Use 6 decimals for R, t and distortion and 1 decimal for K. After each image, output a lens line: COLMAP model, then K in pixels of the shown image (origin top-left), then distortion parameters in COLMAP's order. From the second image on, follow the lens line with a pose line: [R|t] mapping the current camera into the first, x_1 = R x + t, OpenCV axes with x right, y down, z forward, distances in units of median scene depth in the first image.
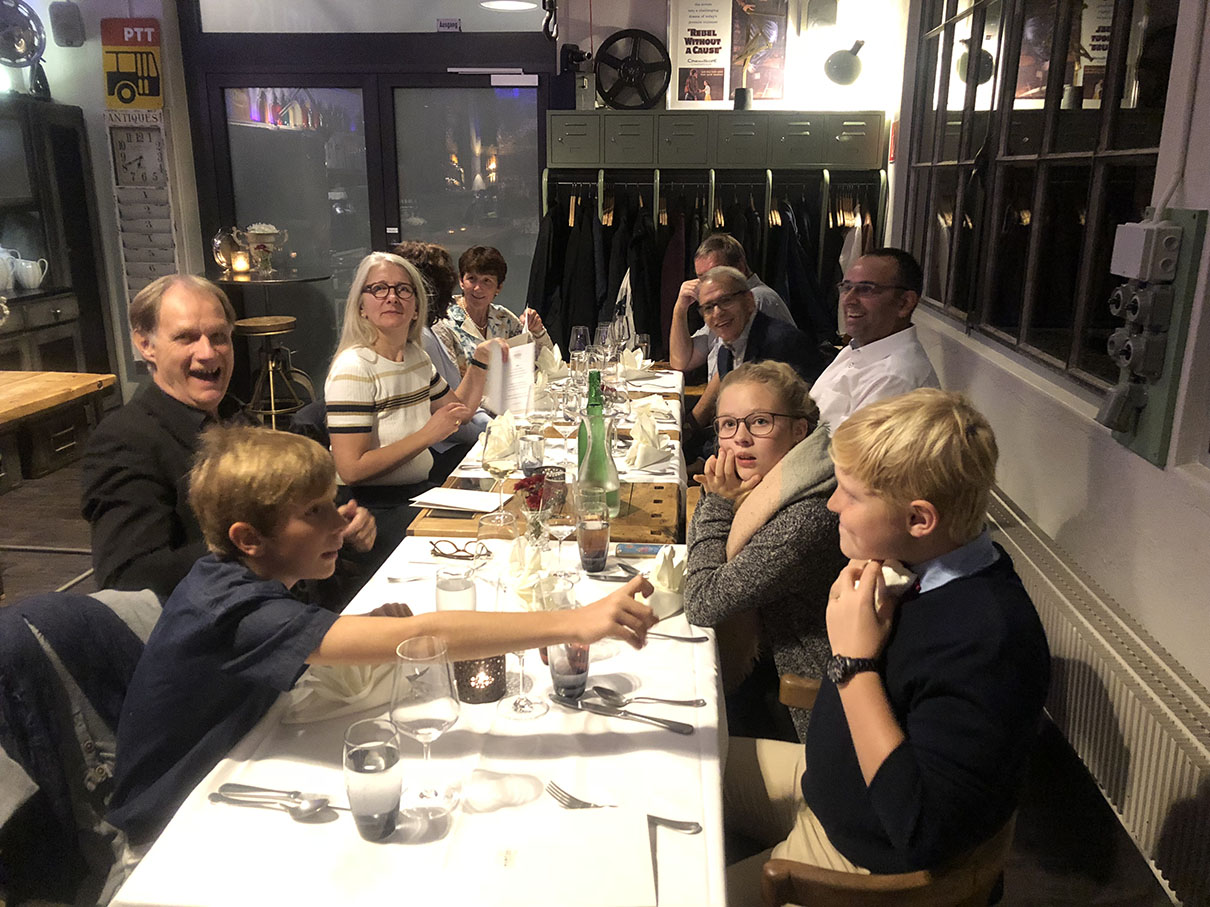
lens RADIAL K [[993.3, 0, 605.0], [0, 993.3, 453.5], [0, 0, 1]] dist [0.070278, -0.011583]
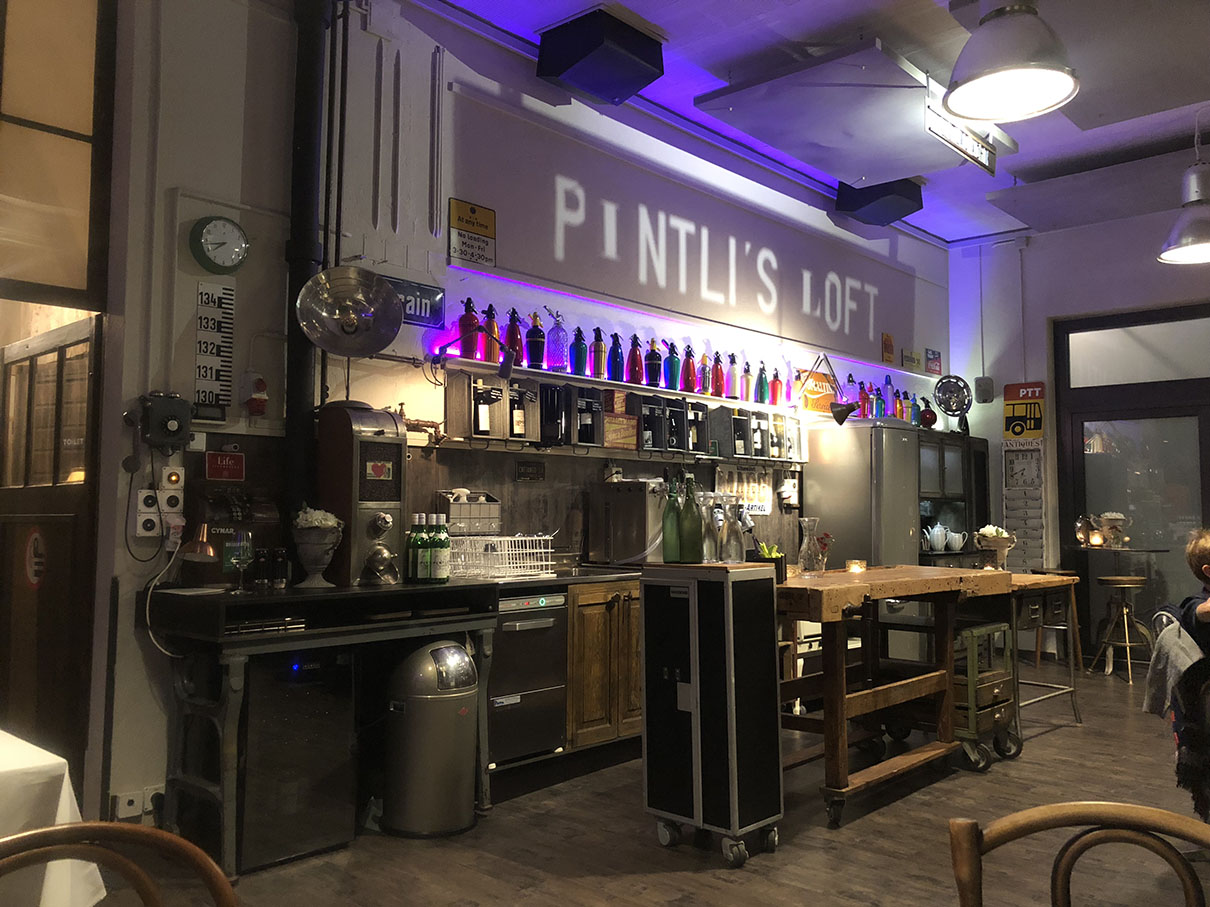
lens RADIAL K [[993.3, 0, 605.0], [0, 993.3, 453.5], [0, 0, 1]] dist [0.070278, -0.011583]
pose [[0.795786, -0.031128, -0.604778, -0.058669], [-0.163425, 0.950586, -0.263966, 0.172768], [0.583110, 0.308896, 0.751376, -0.463906]]
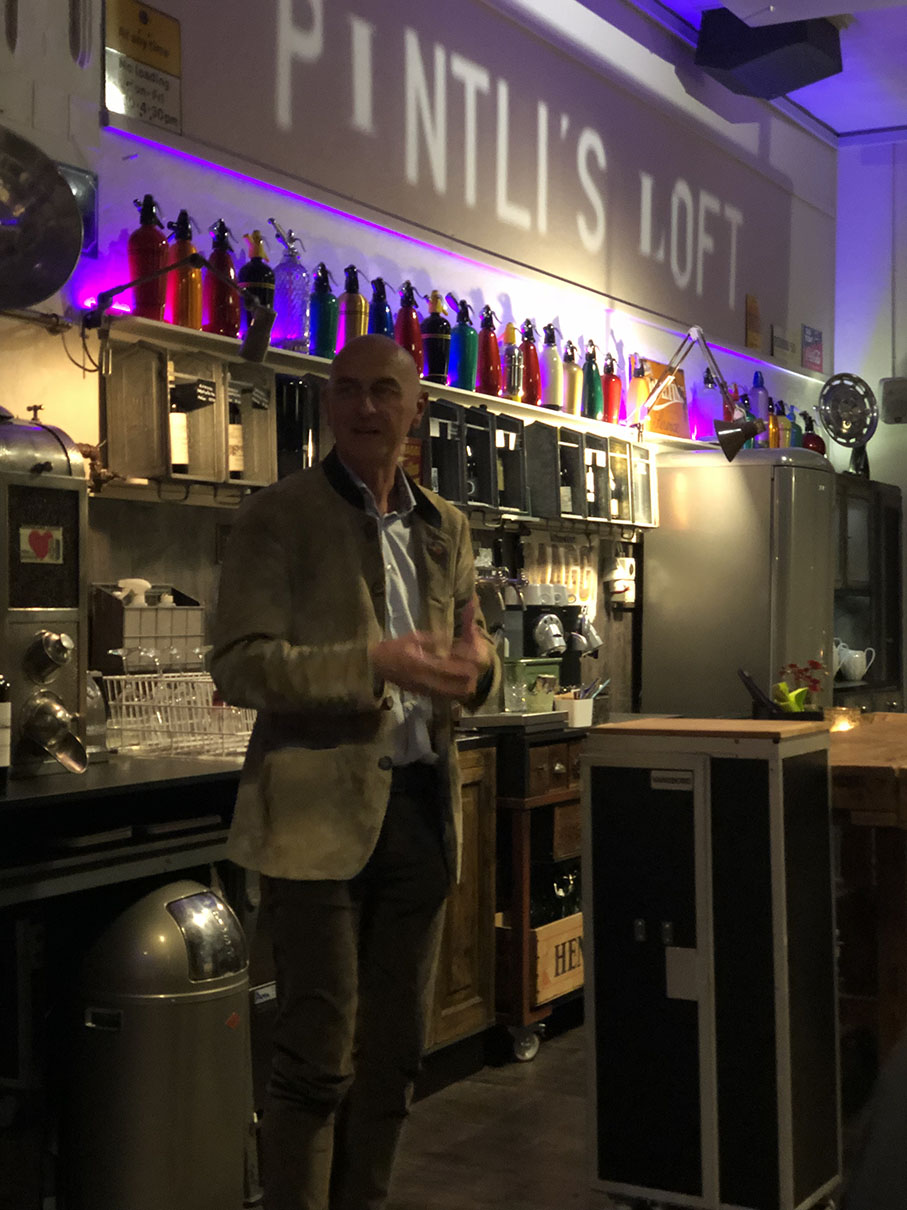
lens RADIAL K [[1806.6, 0, 453.5], [0, 1806.6, 605.0], [0, 0, 1]] dist [0.100783, 0.011090]
pose [[0.912694, 0.002910, -0.408632, -0.219451], [-0.110413, 0.964538, -0.239741, 0.179779], [0.393444, 0.263929, 0.880650, -0.516544]]
